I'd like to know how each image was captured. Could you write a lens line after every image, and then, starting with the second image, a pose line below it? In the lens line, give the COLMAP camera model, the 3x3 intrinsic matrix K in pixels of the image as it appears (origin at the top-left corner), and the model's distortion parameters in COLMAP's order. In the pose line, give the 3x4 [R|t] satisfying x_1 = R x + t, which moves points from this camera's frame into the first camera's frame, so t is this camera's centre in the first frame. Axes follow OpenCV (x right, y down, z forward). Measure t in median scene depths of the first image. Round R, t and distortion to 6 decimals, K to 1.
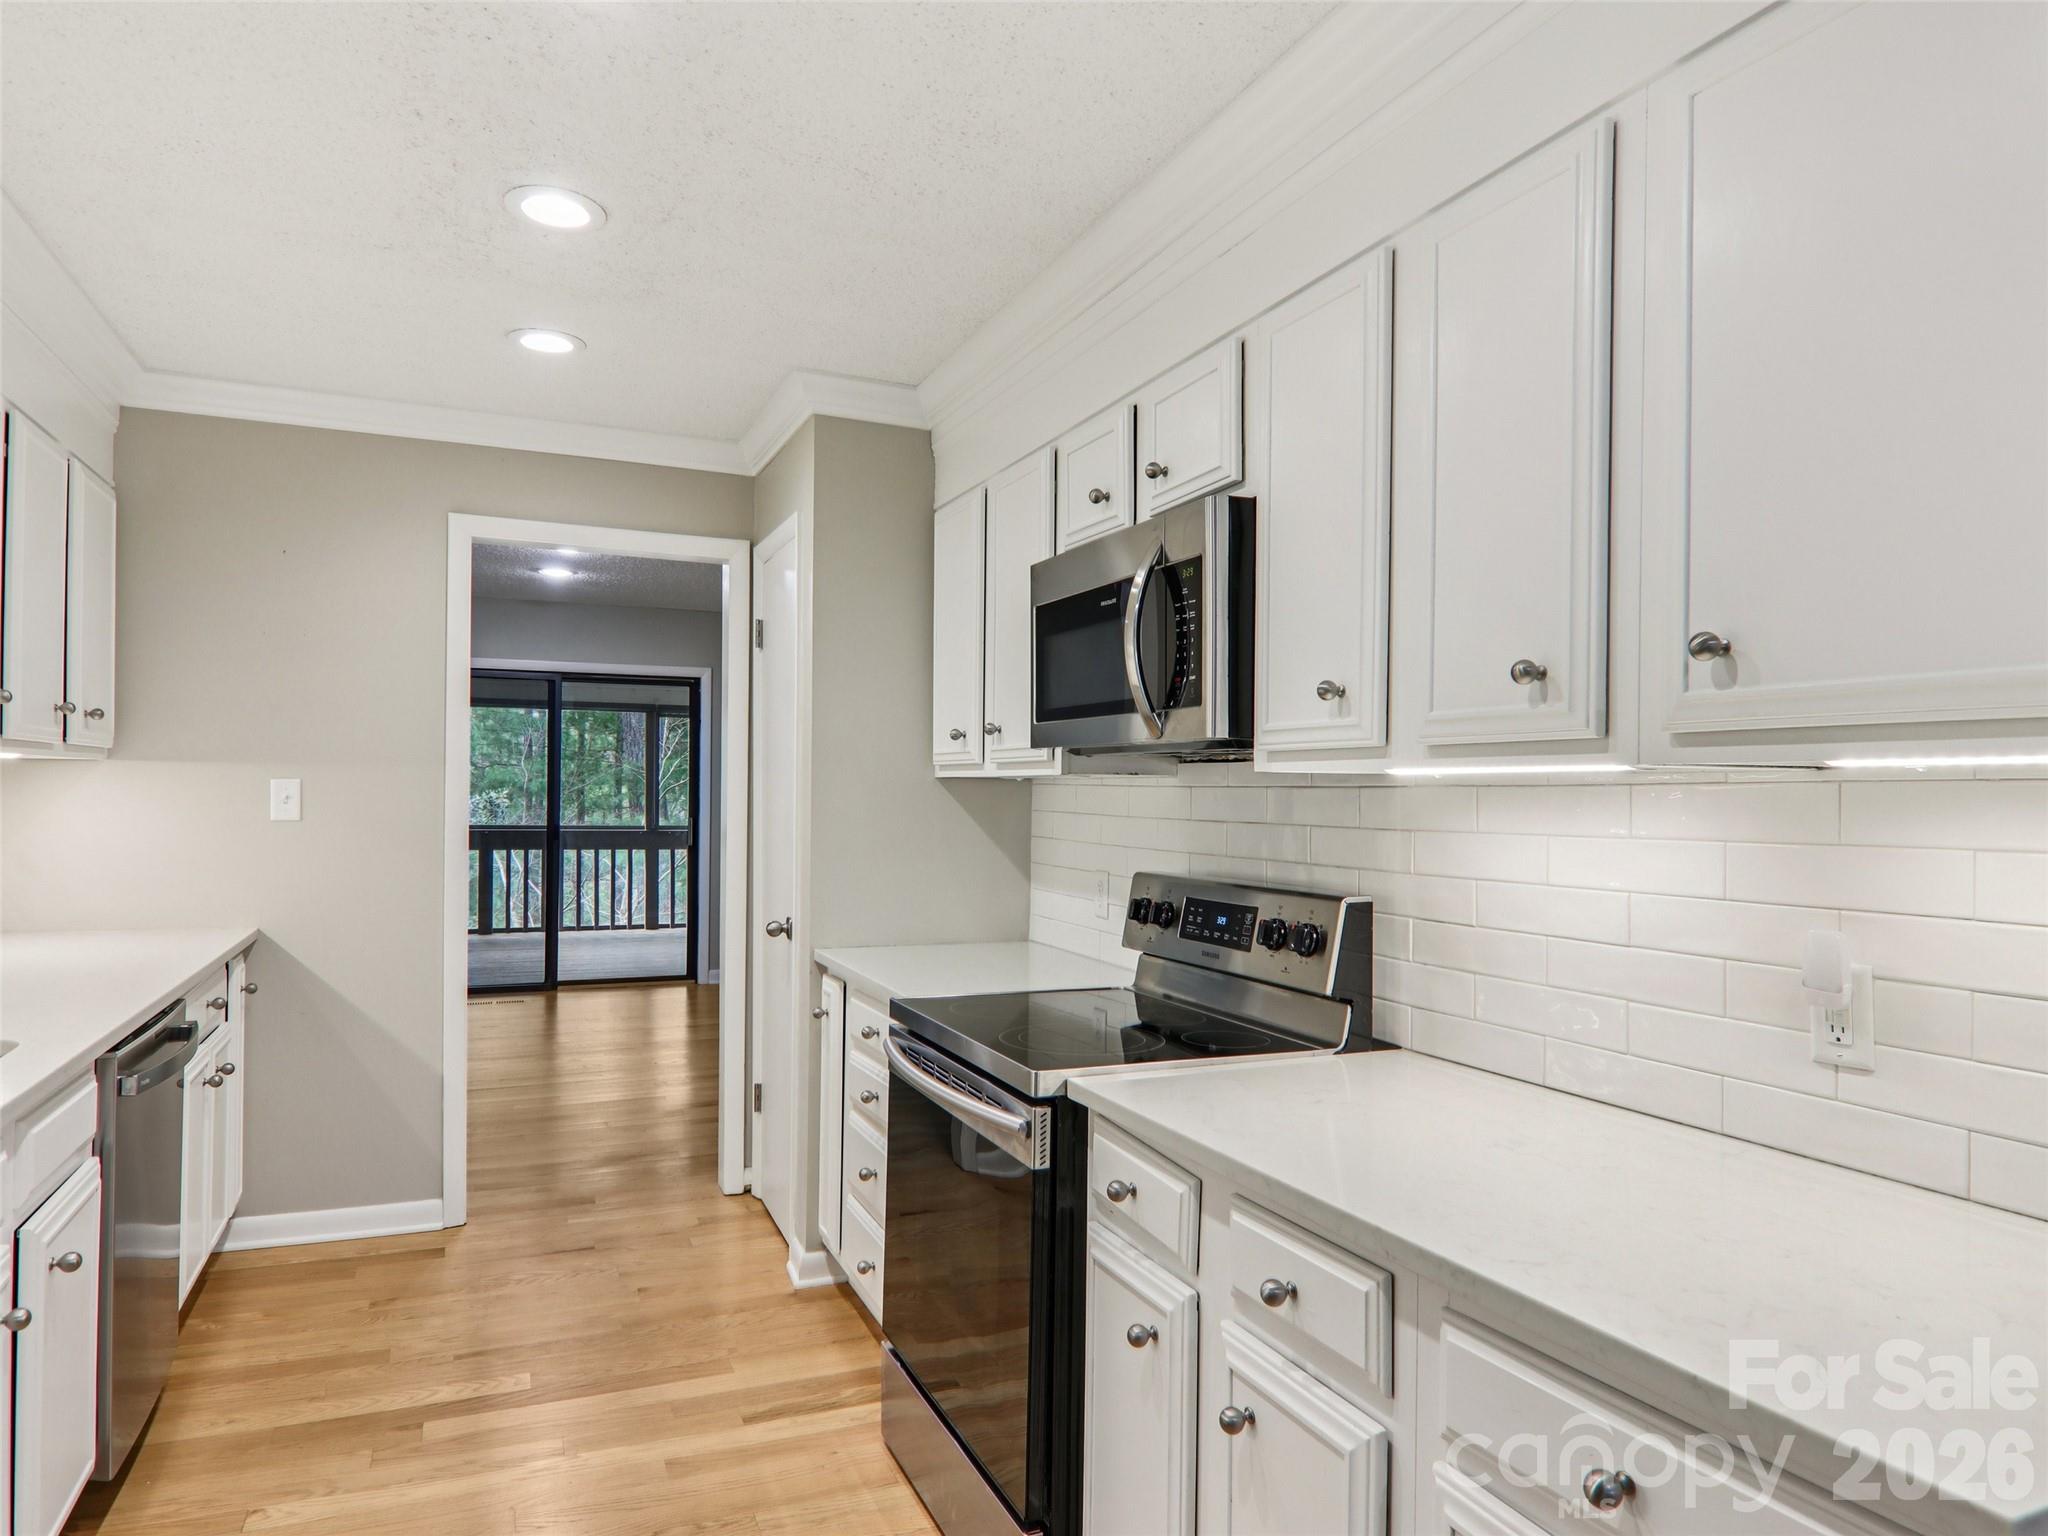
lens RADIAL K [[1280.2, 0, 1026.2], [0, 1280.2, 787.2], [0, 0, 1]] dist [0.005134, -0.020282]
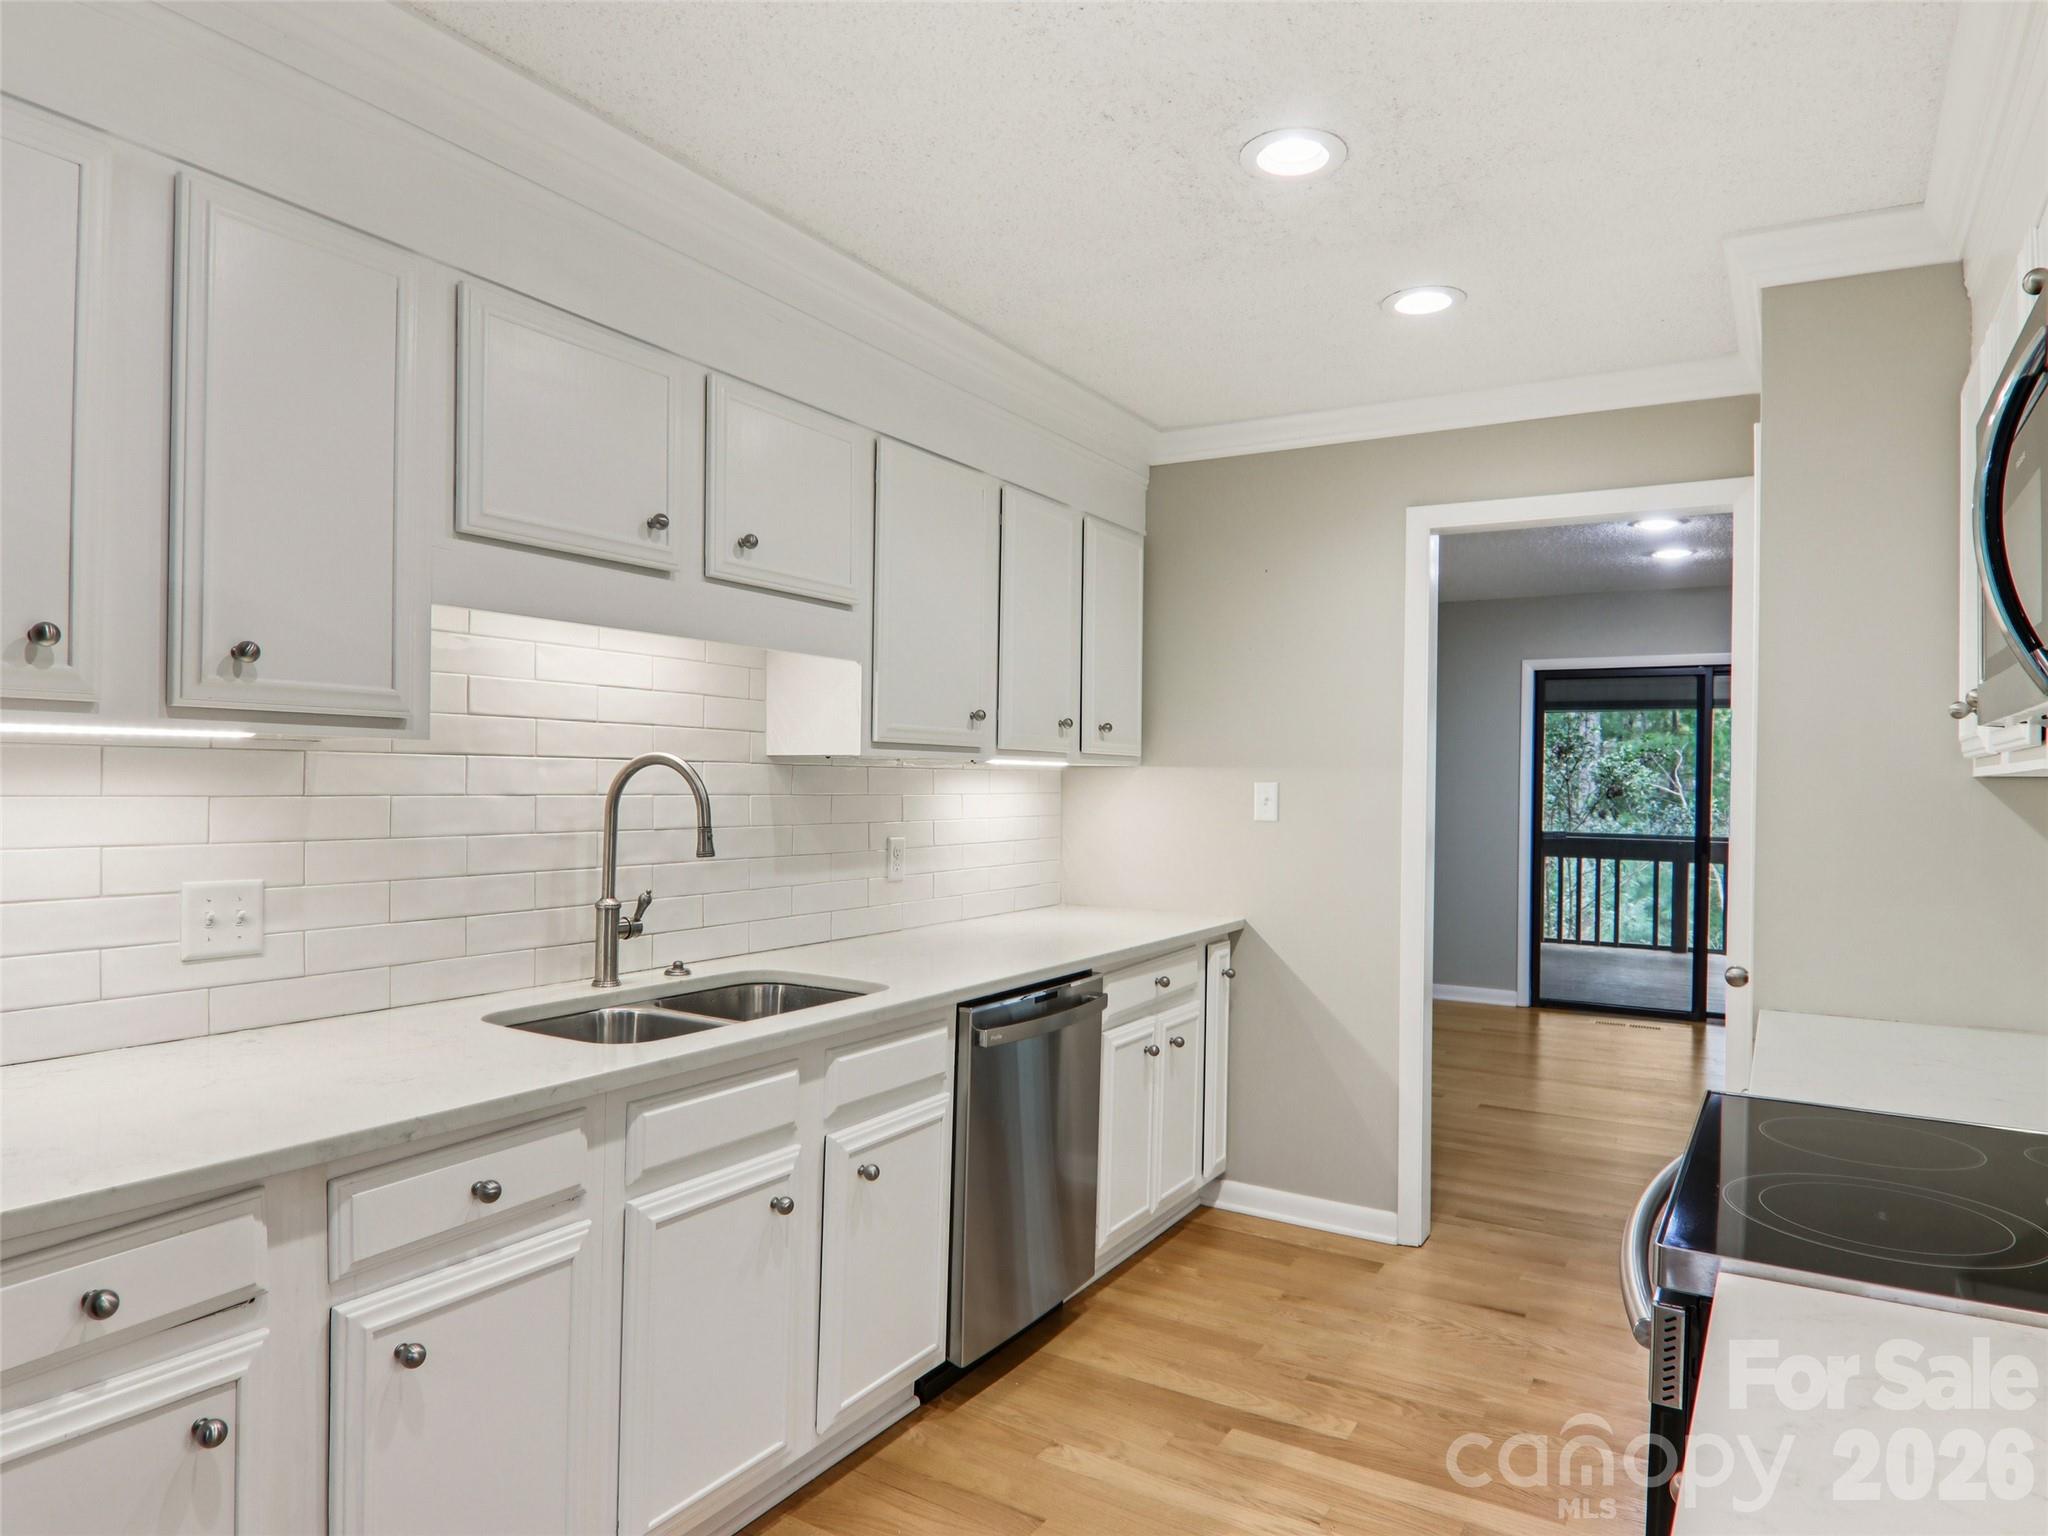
lens RADIAL K [[1275.9, 0, 1025.6], [0, 1275.9, 788.0], [0, 0, 1]] dist [0.004579, -0.019035]
pose [[0.583642, 0.000410, -0.812011, 0.216130], [-0.006155, 0.999973, -0.003919, 0.004794], [0.811987, 0.007285, 0.583629, 0.261667]]
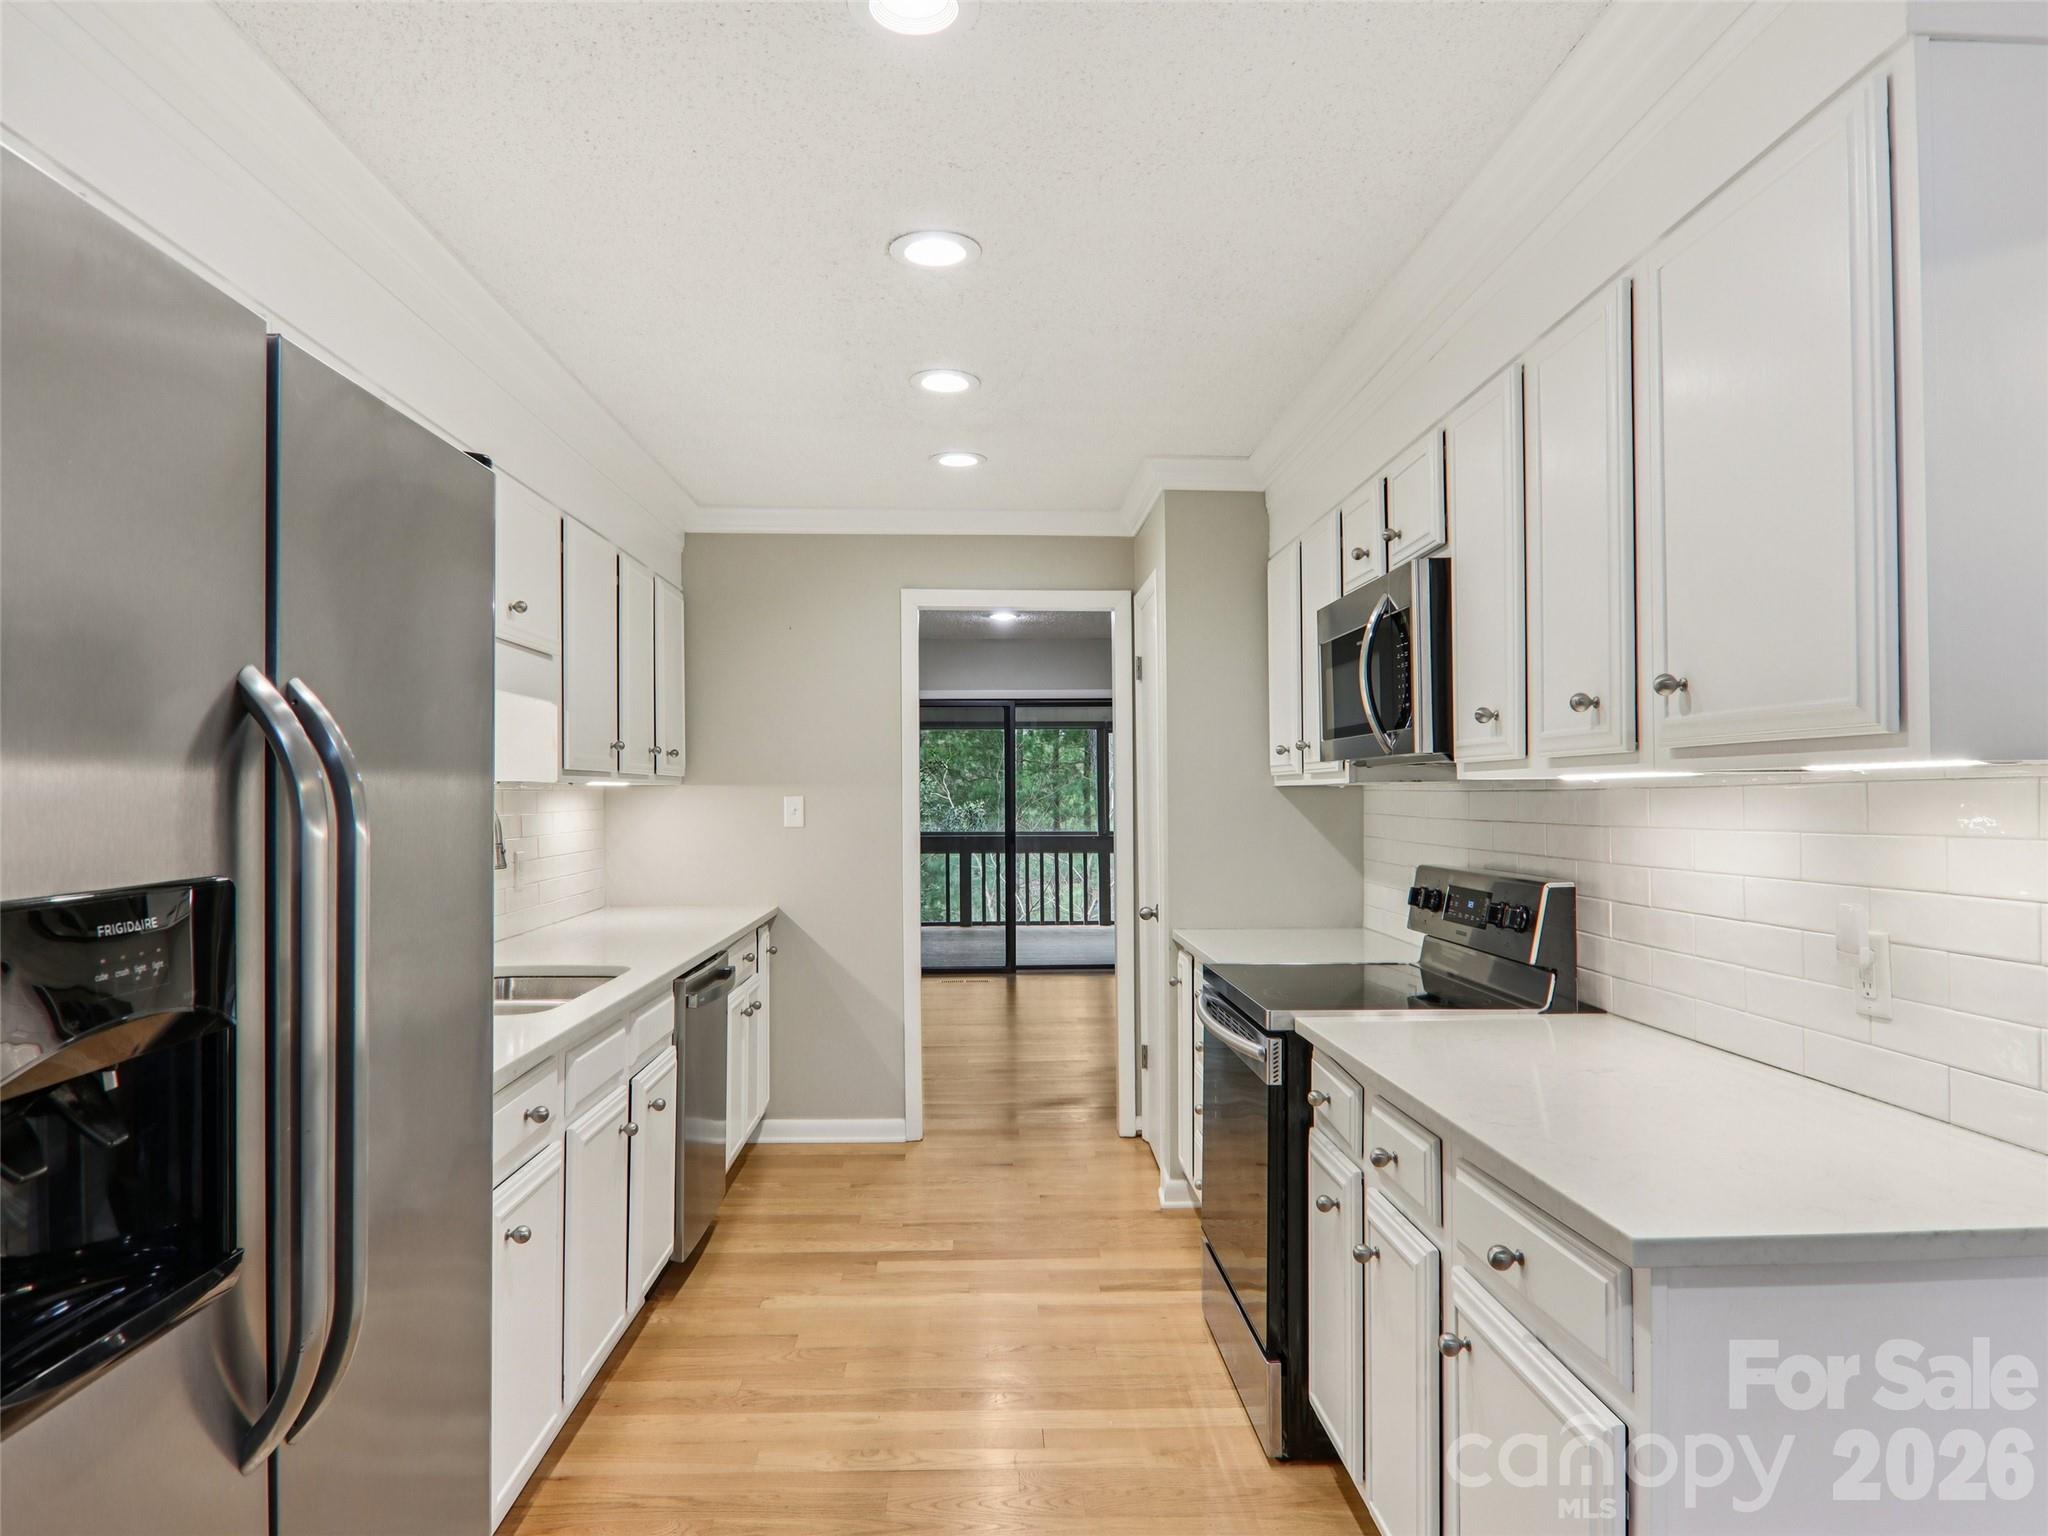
lens RADIAL K [[1275.9, 0, 1025.6], [0, 1275.9, 788.0], [0, 0, 1]] dist [0.004579, -0.019035]
pose [[0.933234, -0.018160, -0.358810, 0.164805], [0.016529, 0.999834, -0.007613, -0.001057], [0.358889, 0.001174, 0.933380, -0.209969]]
